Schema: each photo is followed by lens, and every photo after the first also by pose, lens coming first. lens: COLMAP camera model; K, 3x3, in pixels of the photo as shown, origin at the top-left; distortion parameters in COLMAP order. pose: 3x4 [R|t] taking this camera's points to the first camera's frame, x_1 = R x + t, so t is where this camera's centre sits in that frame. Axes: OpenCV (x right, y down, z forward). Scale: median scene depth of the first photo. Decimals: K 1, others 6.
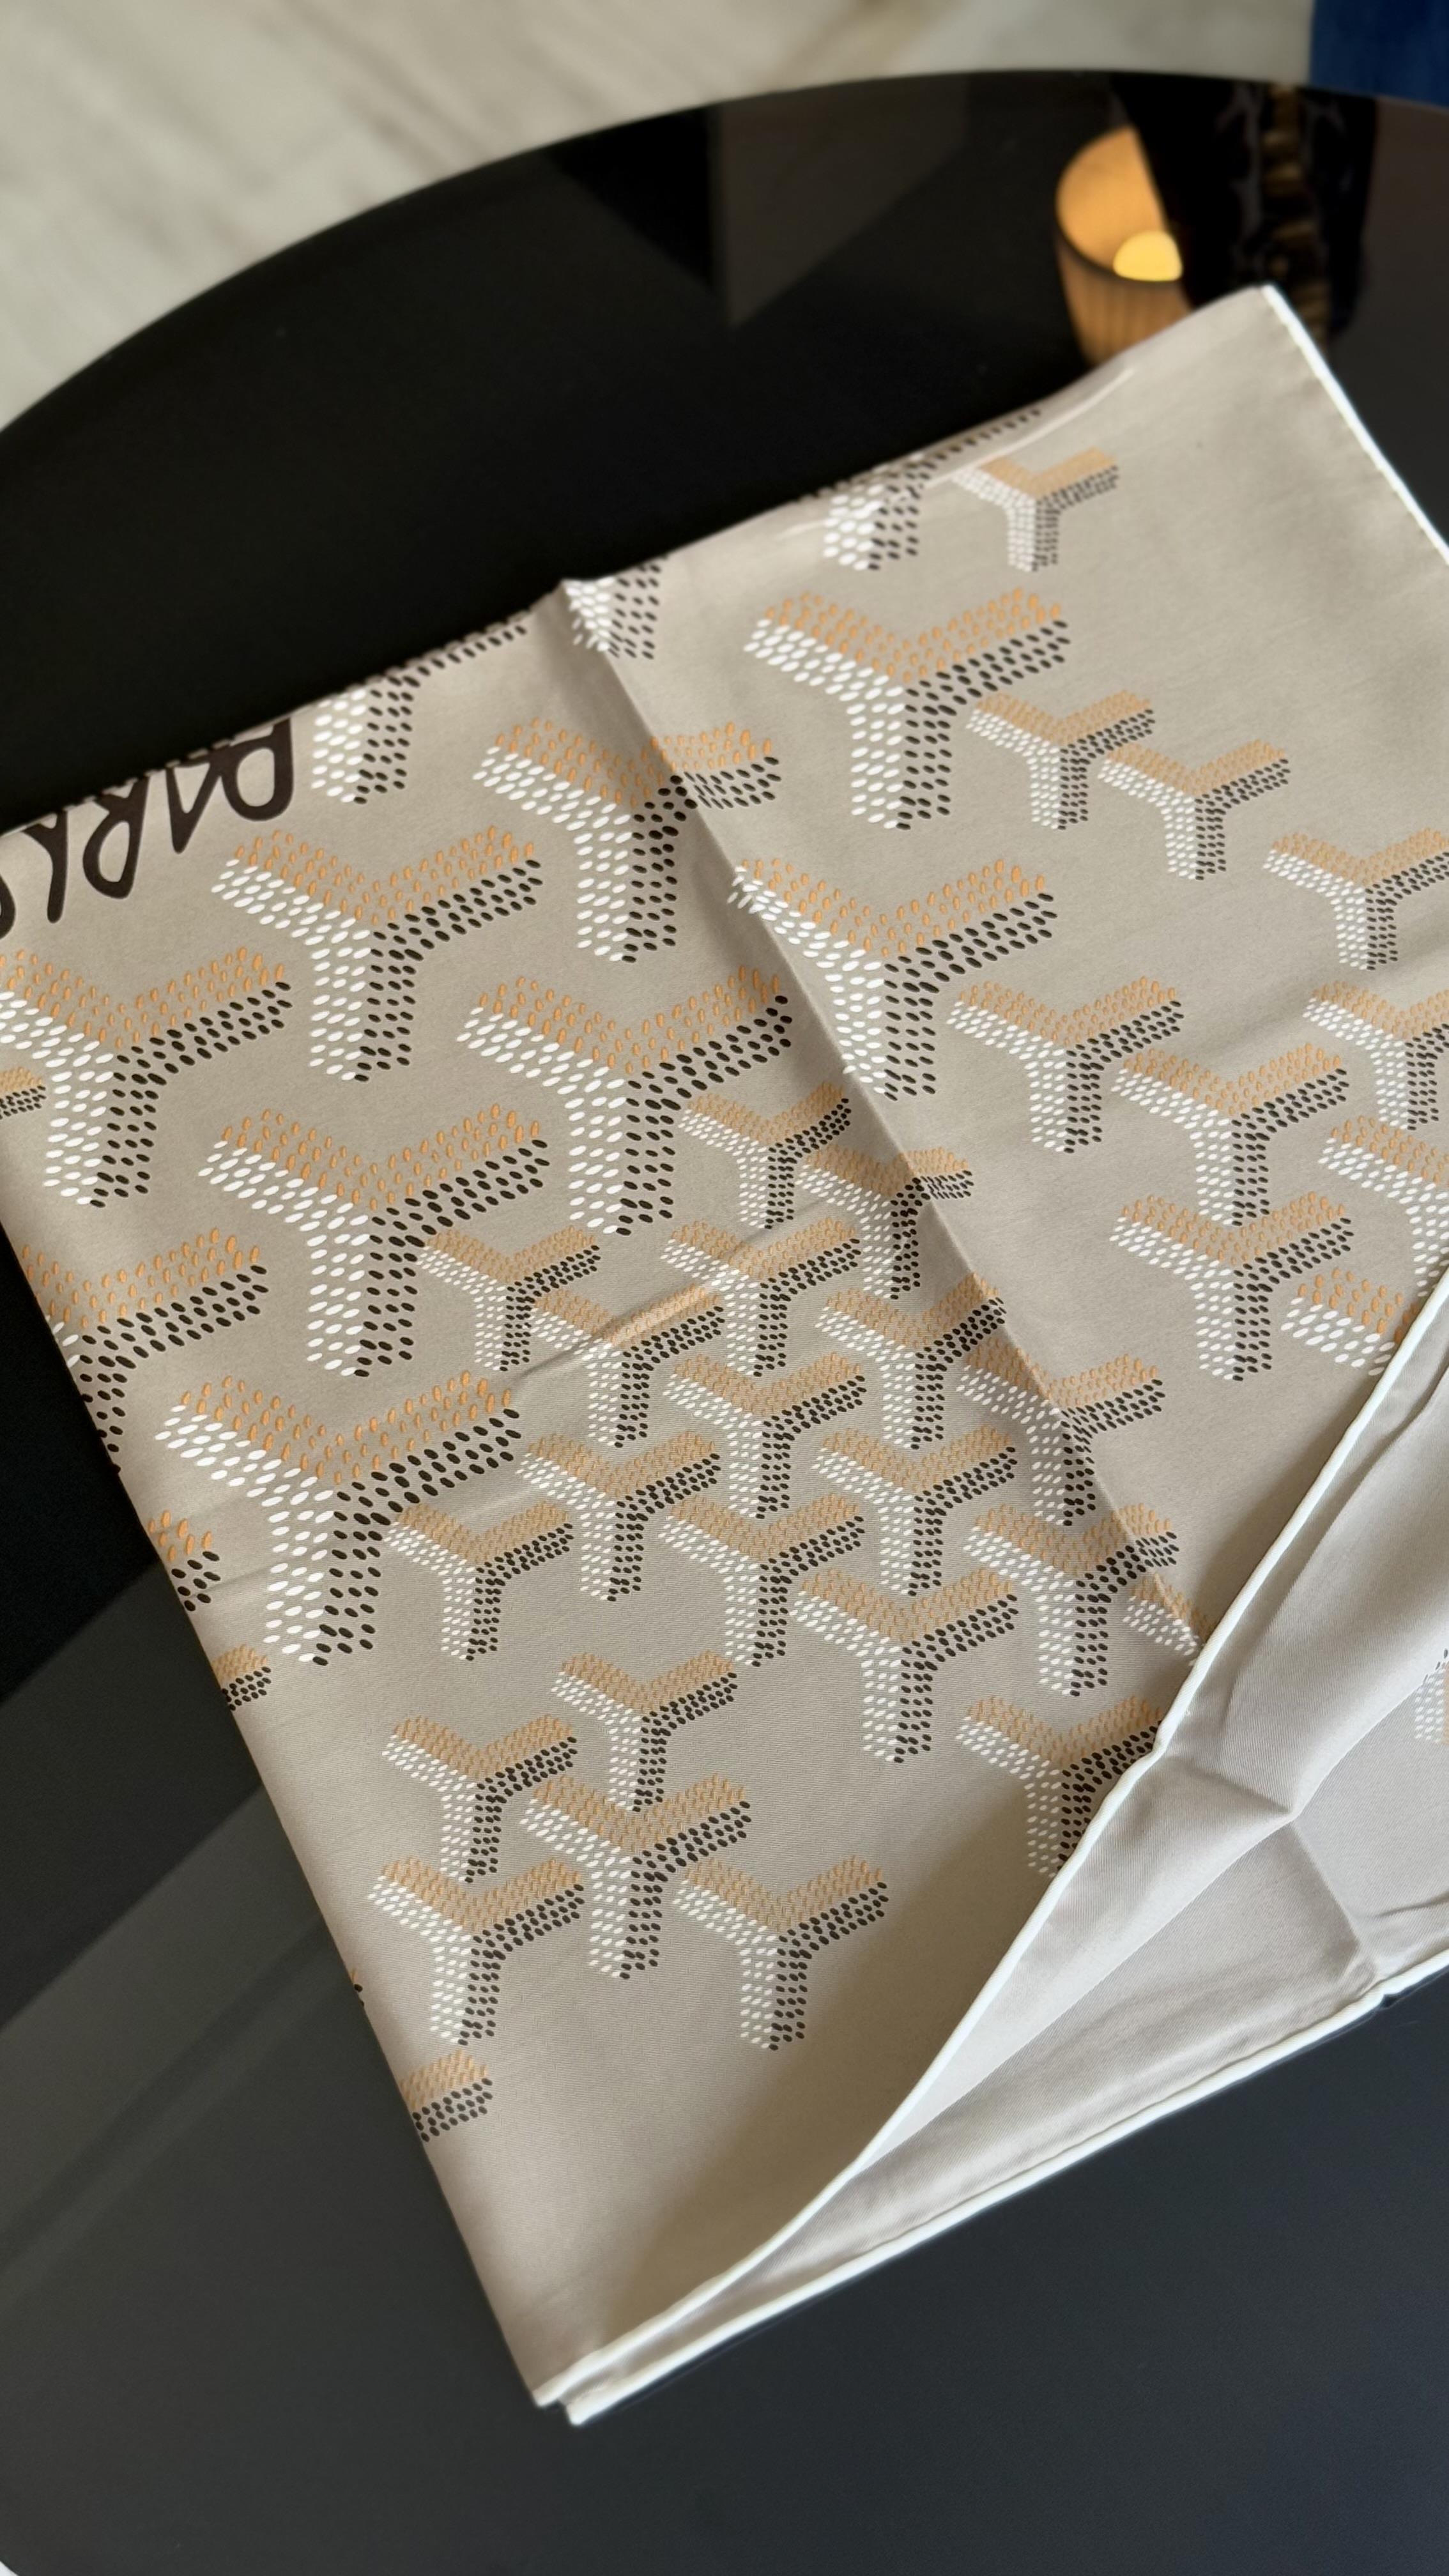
lens RADIAL K [[3571.1, 0, 726.3], [0, 3571.1, 1275.7], [0, 0, 1]] dist [0.119041, -0.018991]
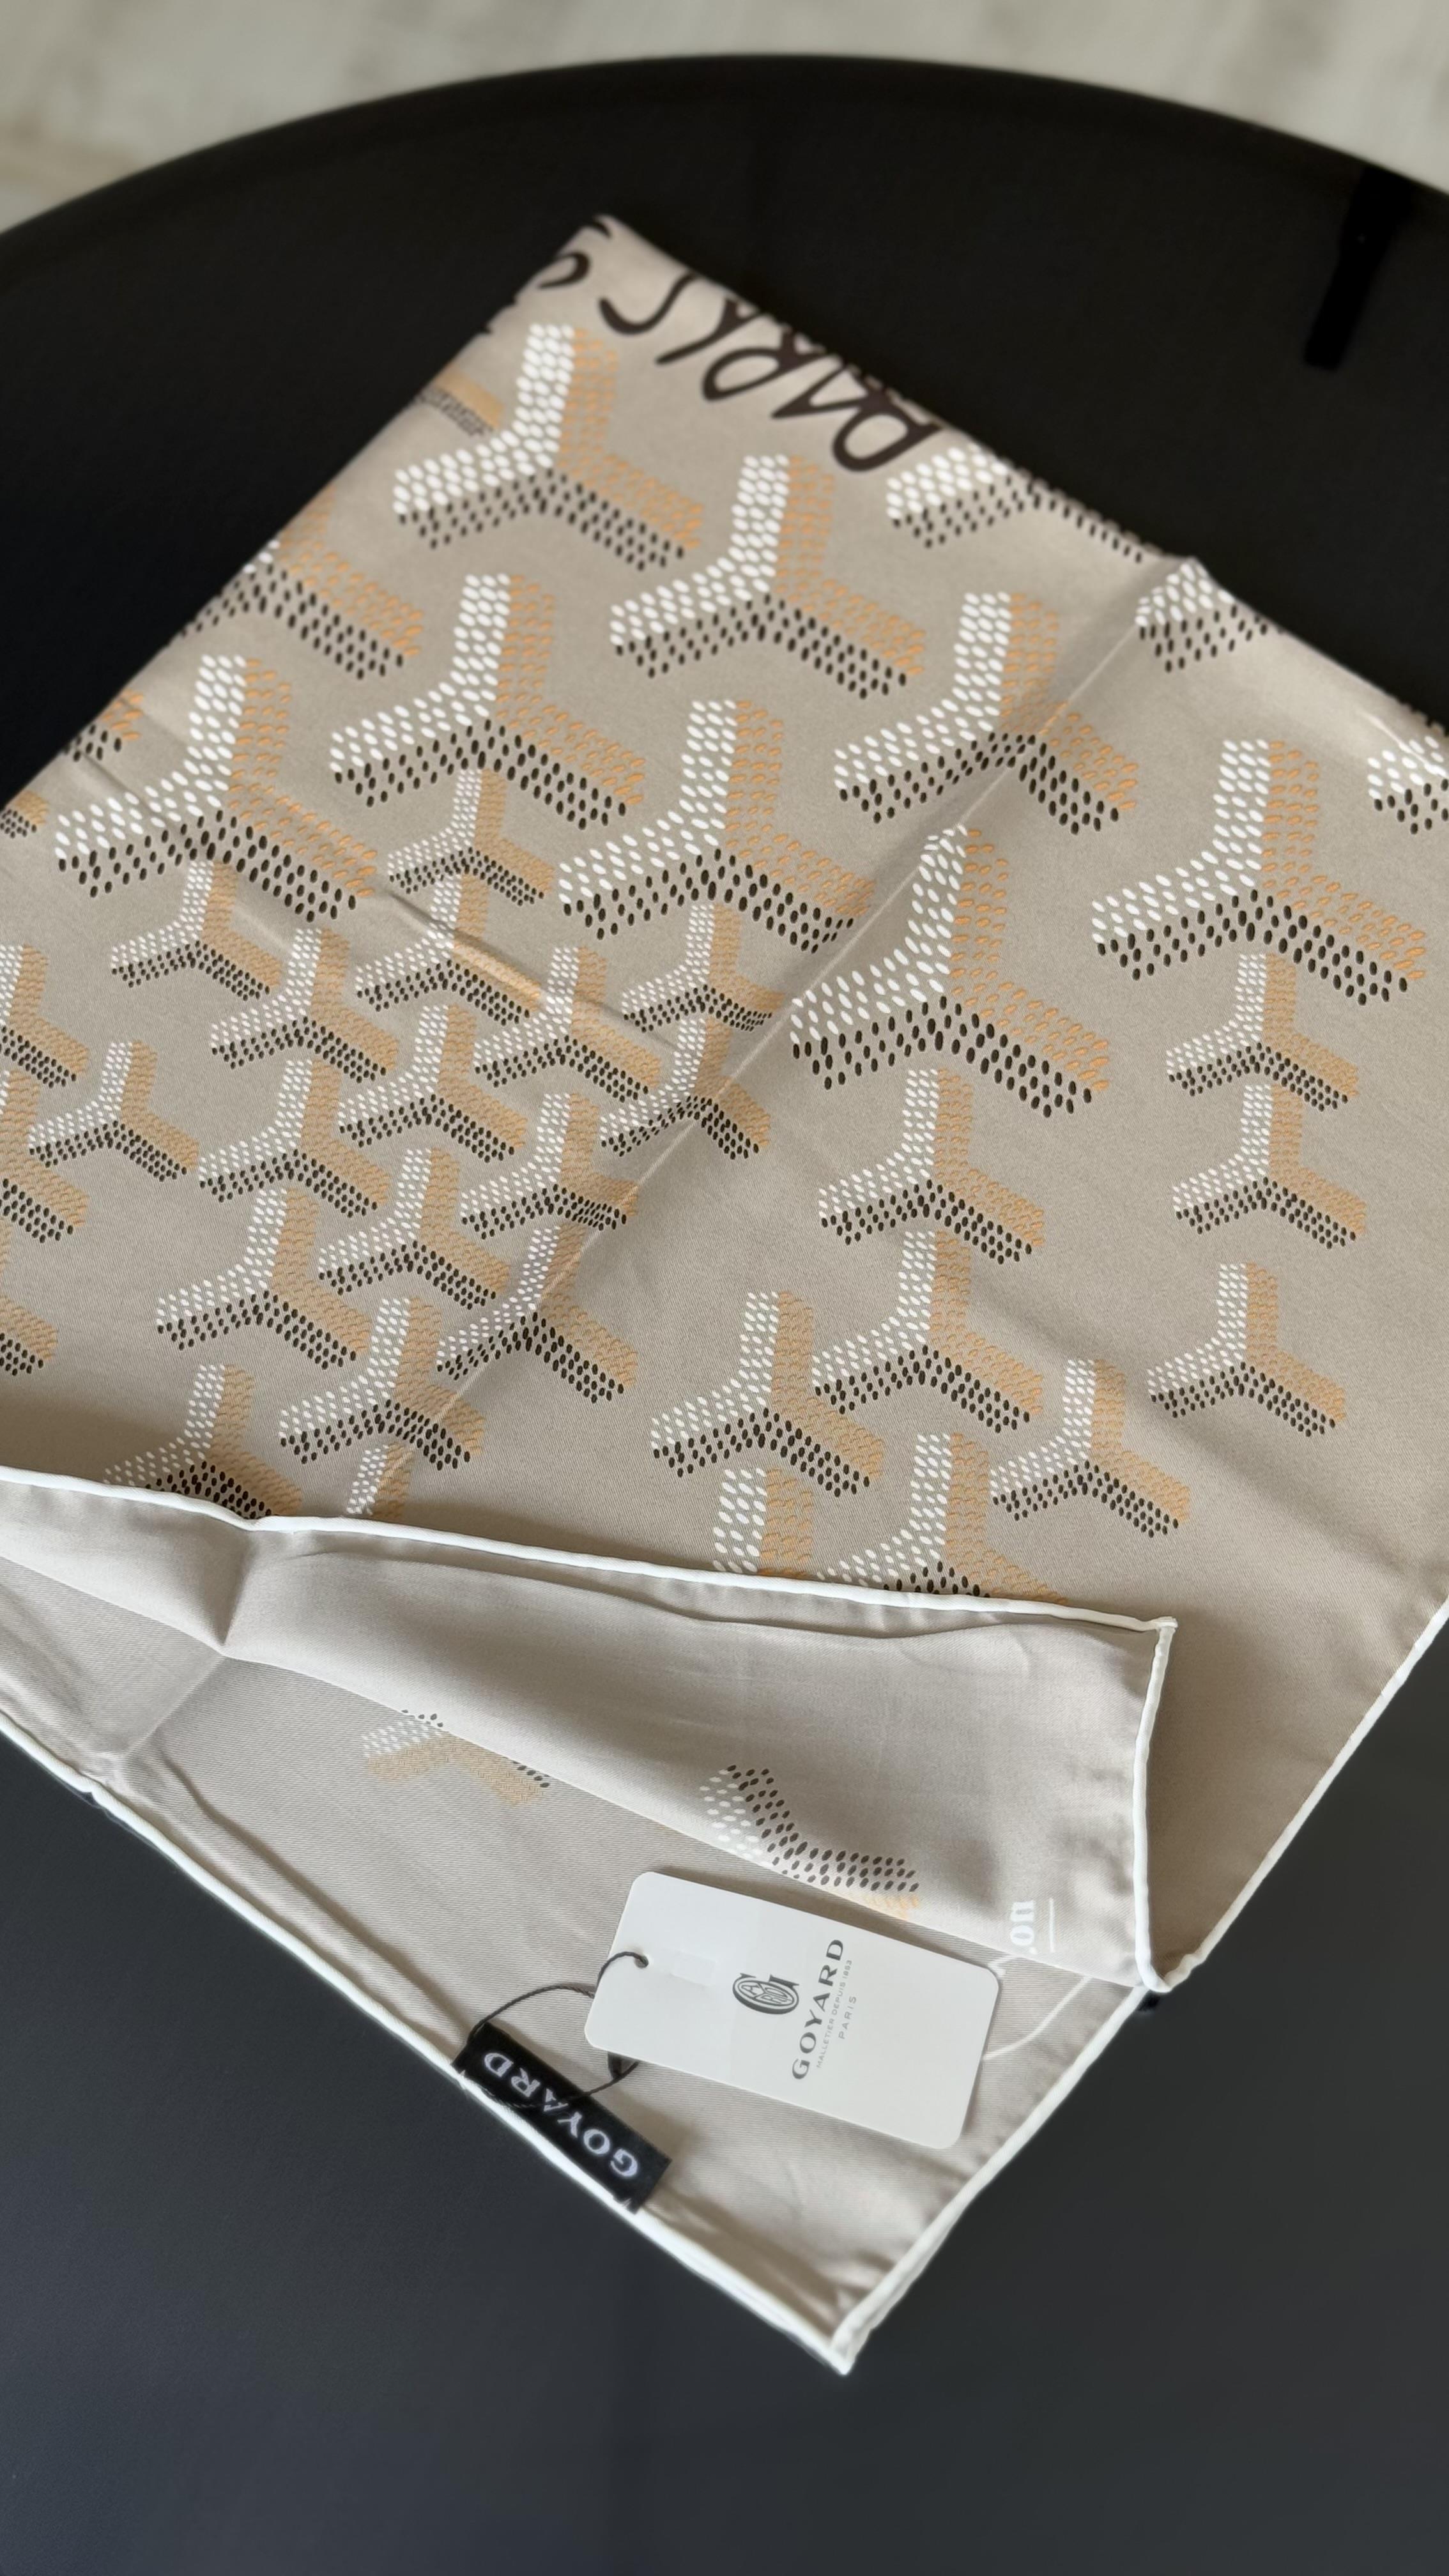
lens RADIAL K [[3571.1, 0, 726.3], [0, 3571.1, 1275.7], [0, 0, 1]] dist [0.119041, -0.018991]
pose [[0.434247, 0.829534, -0.351144, 0.448234], [-0.804761, 0.532399, 0.262508, -0.267818], [0.404708, 0.168594, 0.898770, 0.101684]]
